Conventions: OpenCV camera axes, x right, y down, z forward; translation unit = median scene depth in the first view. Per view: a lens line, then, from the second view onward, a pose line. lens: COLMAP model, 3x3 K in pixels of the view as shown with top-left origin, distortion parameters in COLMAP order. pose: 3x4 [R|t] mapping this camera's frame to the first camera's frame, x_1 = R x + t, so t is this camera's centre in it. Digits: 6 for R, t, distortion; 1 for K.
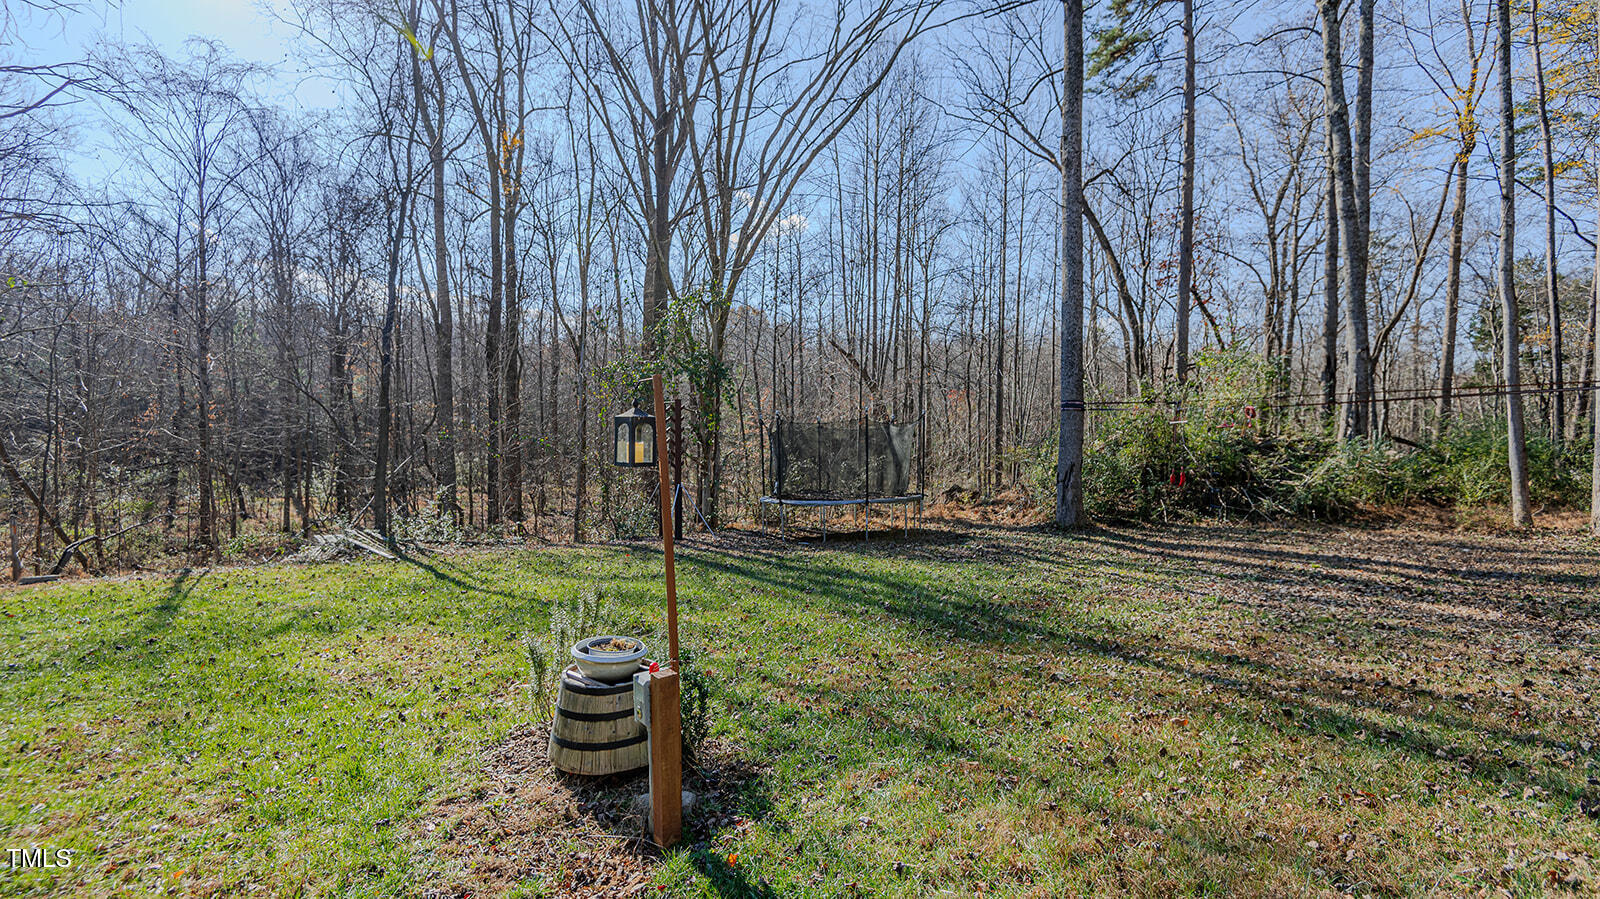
lens RADIAL K [[726.8, 0, 794.9], [0, 726.8, 455.7], [0, 0, 1]] dist [-0.000320, -0.000452]
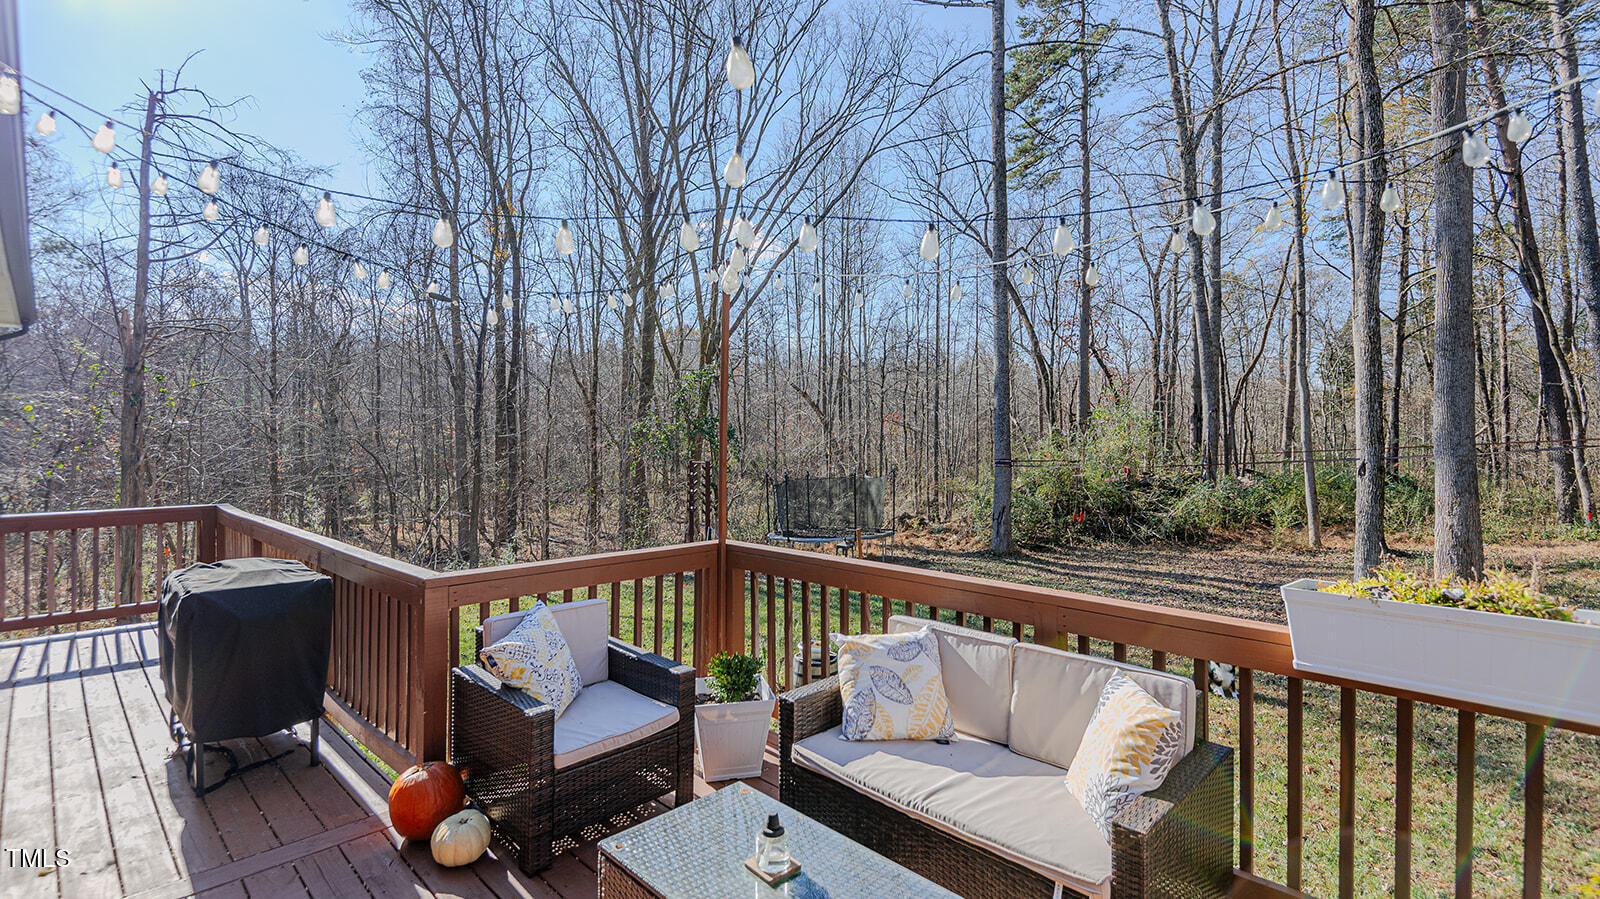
lens RADIAL K [[750.8, 0, 785.3], [0, 750.8, 446.3], [0, 0, 1]] dist [0.026537, 0.000127]
pose [[0.994487, -0.009882, 0.104394, -0.147479], [0.011419, 0.999835, -0.014129, -0.075175], [-0.104237, 0.015243, 0.994436, -0.310038]]
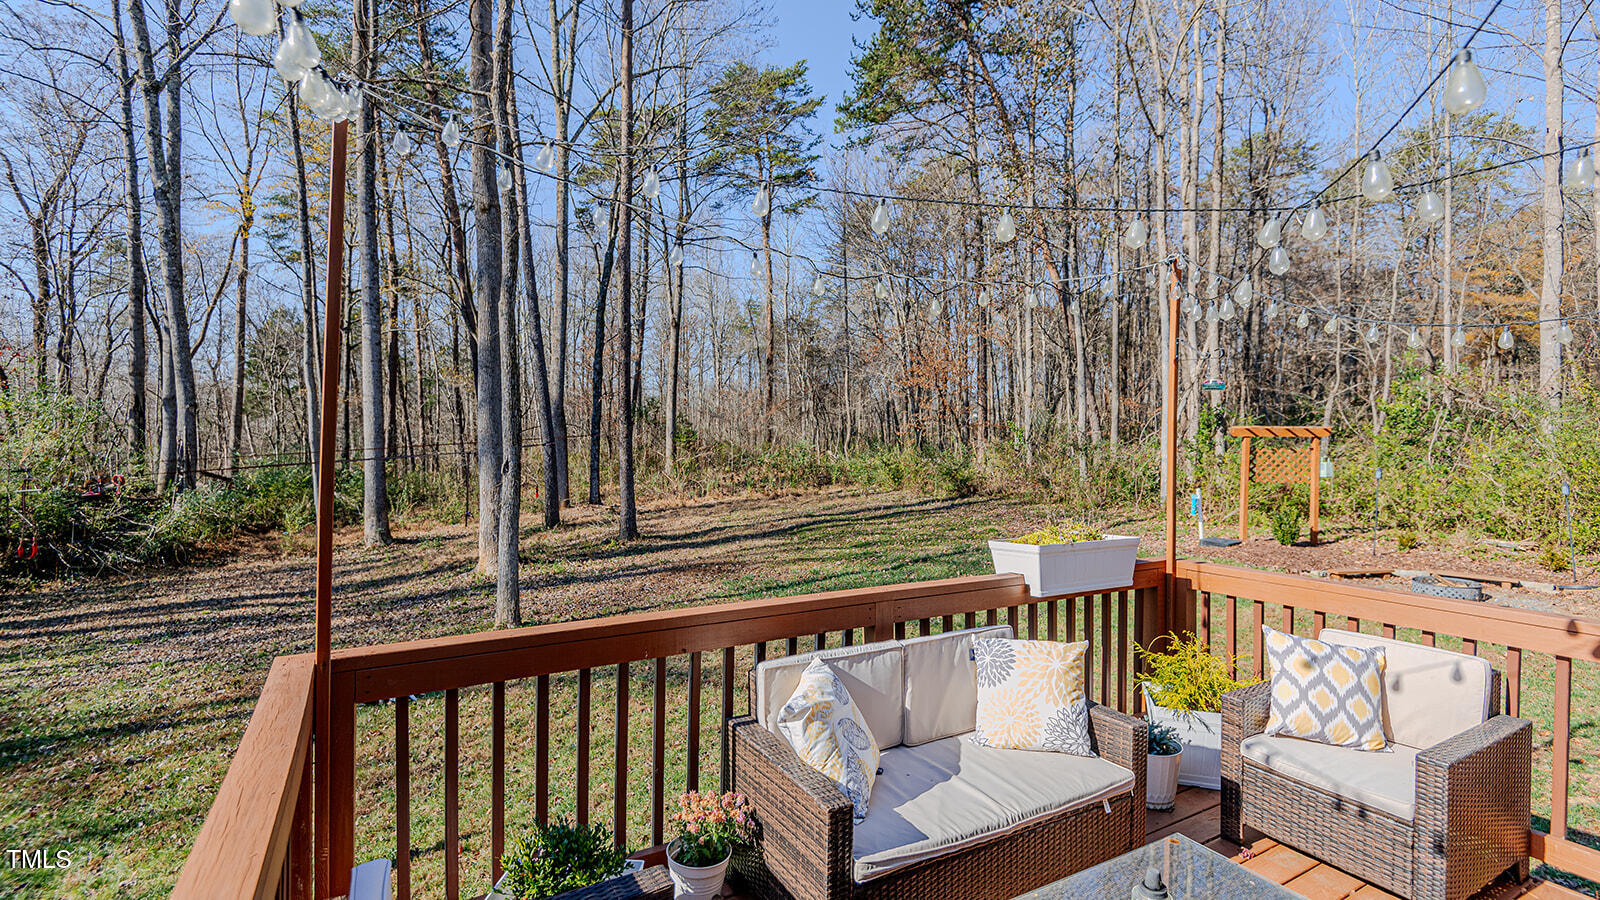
lens RADIAL K [[746.3, 0, 823.8], [0, 746.3, 446.2], [0, 0, 1]] dist [-0.001752, -0.000475]
pose [[0.130368, -0.016374, 0.991331, -0.260189], [0.021613, 0.999673, 0.013669, -0.081738], [-0.991230, 0.019643, 0.130679, -0.140316]]
